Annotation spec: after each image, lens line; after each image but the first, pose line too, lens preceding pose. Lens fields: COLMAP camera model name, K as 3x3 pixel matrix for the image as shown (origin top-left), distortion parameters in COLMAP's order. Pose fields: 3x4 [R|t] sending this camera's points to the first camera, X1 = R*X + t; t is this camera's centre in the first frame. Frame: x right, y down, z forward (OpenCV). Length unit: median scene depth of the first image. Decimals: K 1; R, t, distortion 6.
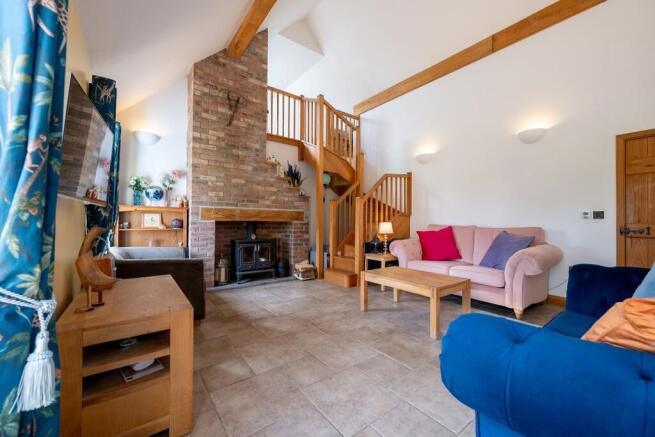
lens RADIAL K [[260.2, 0, 328.3], [0, 260.2, 218.7], [0, 0, 1]] dist [0.000336, -0.000145]
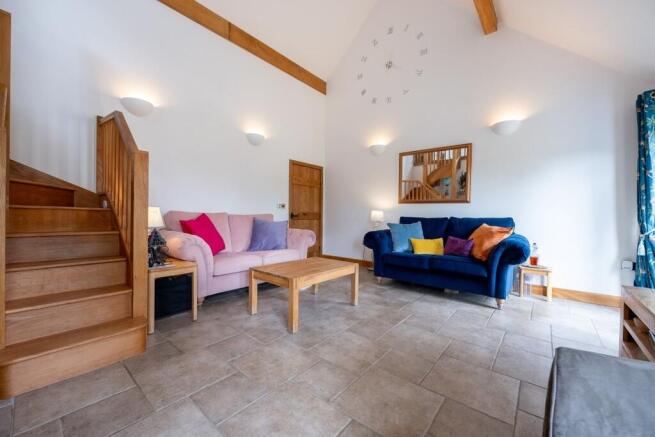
lens RADIAL K [[260.2, 0, 327.8], [0, 260.2, 218.1], [0, 0, 1]] dist [0.000336, -0.000145]
pose [[-0.228564, -0.021575, 0.973290, -0.452361], [-0.030044, 0.999435, 0.015099, 0.021508], [-0.973065, -0.025790, -0.229083, 0.855447]]
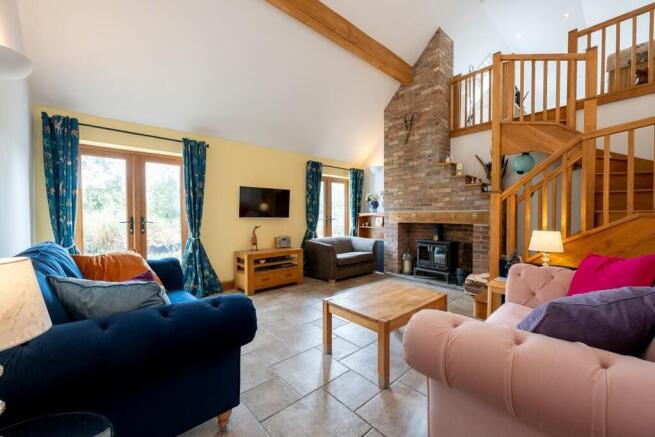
lens RADIAL K [[260.2, 0, 328.3], [0, 260.2, 219.1], [0, 0, 1]] dist [0.000336, -0.000145]
pose [[0.065331, 0.007084, -0.997839, 0.830777], [0.012595, 0.999889, 0.007924, -0.023605], [0.997784, -0.013086, 0.065234, 0.579037]]
